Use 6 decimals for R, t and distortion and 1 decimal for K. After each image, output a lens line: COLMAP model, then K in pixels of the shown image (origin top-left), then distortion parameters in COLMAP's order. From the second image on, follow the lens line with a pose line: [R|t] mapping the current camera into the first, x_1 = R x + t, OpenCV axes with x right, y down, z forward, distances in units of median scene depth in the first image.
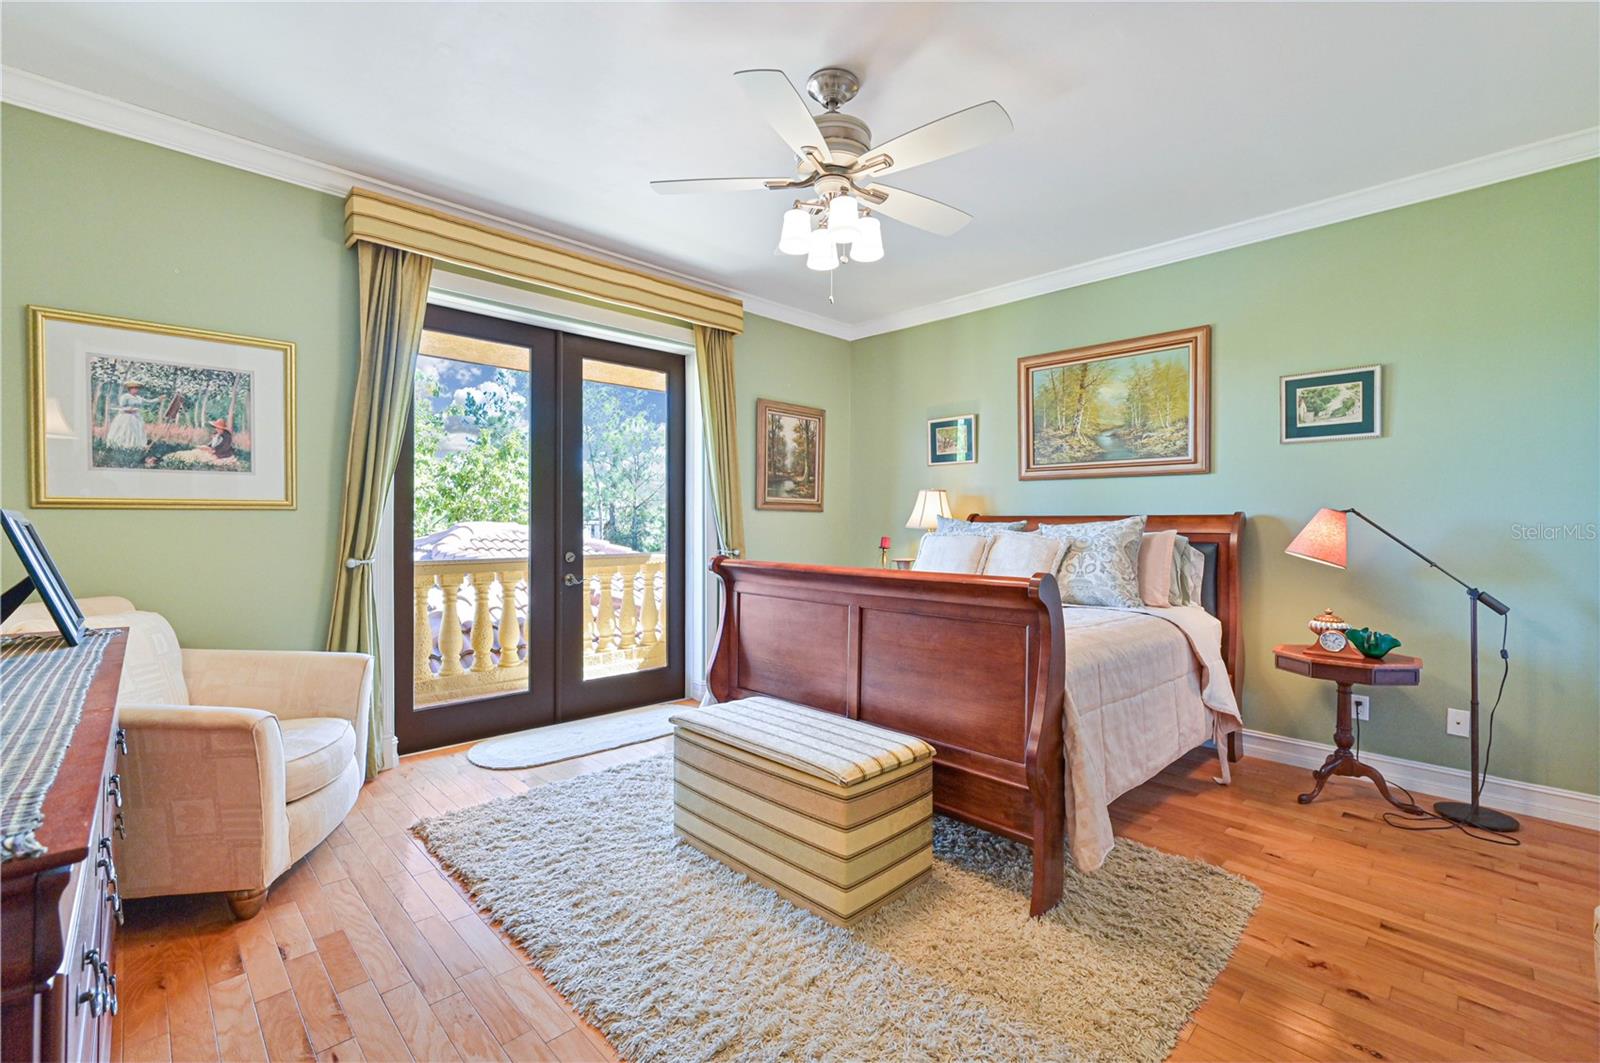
lens RADIAL K [[685.6, 0, 801.6], [0, 685.6, 524.1], [0, 0, 1]] dist [-0.001252, -0.000058]
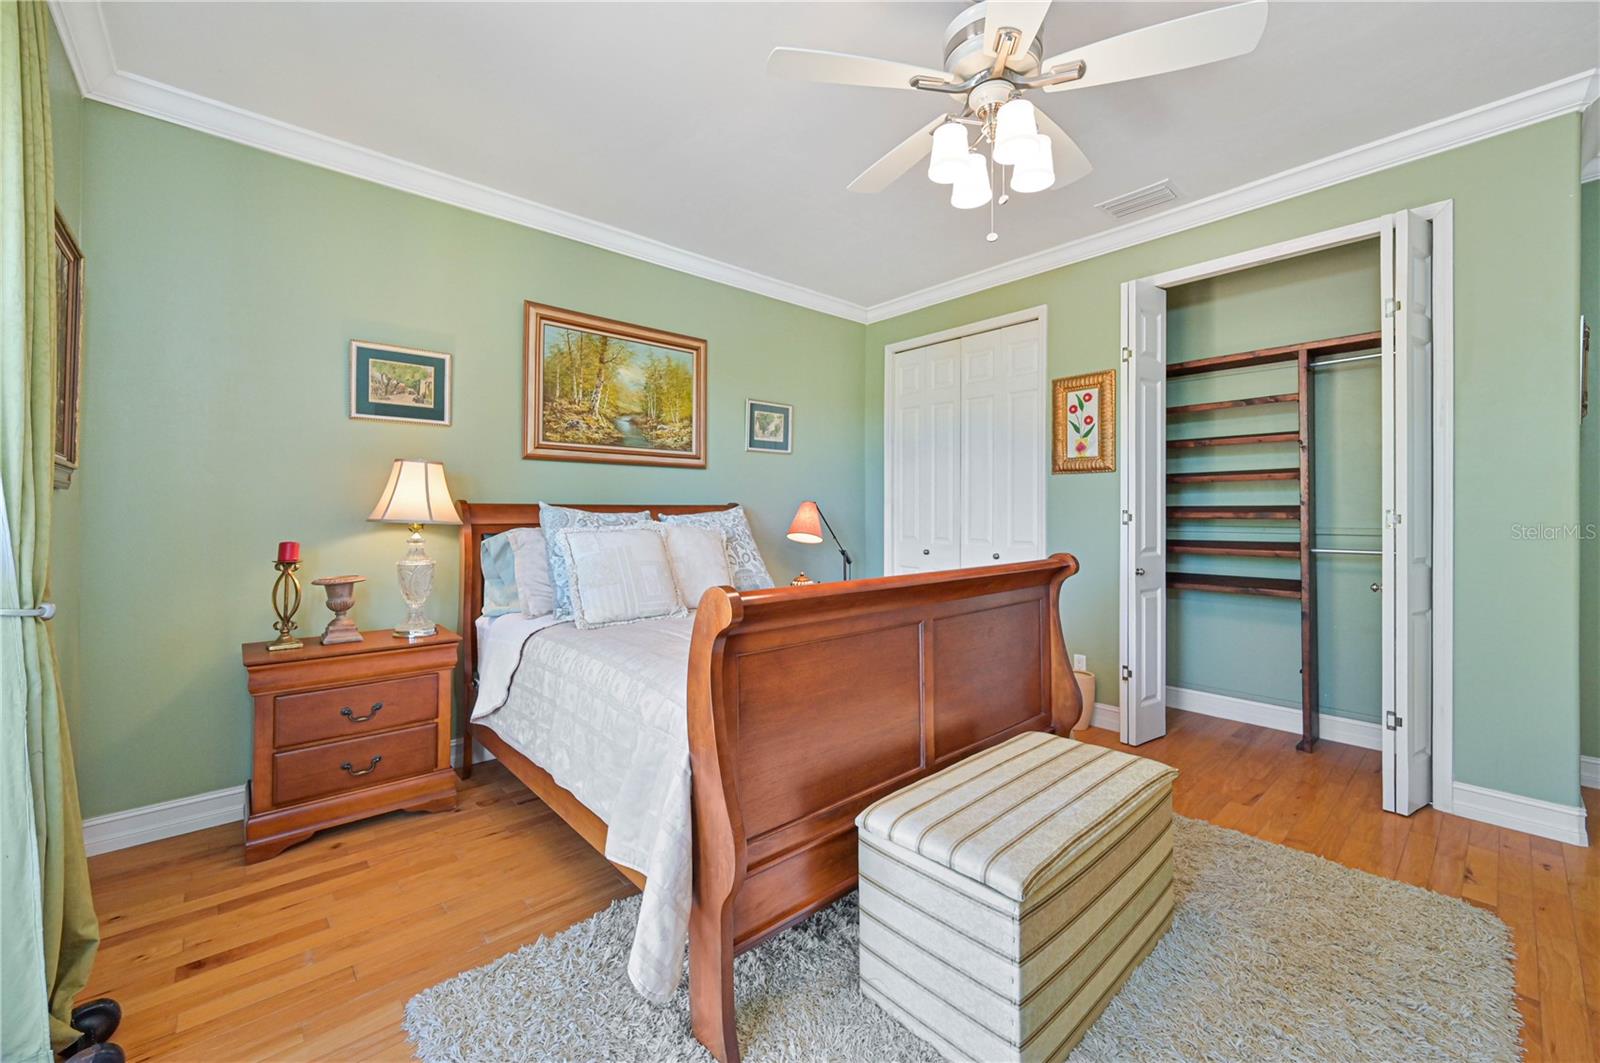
lens RADIAL K [[628.1, 0, 800.7], [0, 628.1, 517.5], [0, 0, 1]] dist [-0.001304, -0.000456]
pose [[0.037686, -0.015378, 0.999171, -0.422690], [0.004912, 0.999872, 0.015203, -0.006830], [-0.999278, 0.004335, 0.037757, 0.736026]]
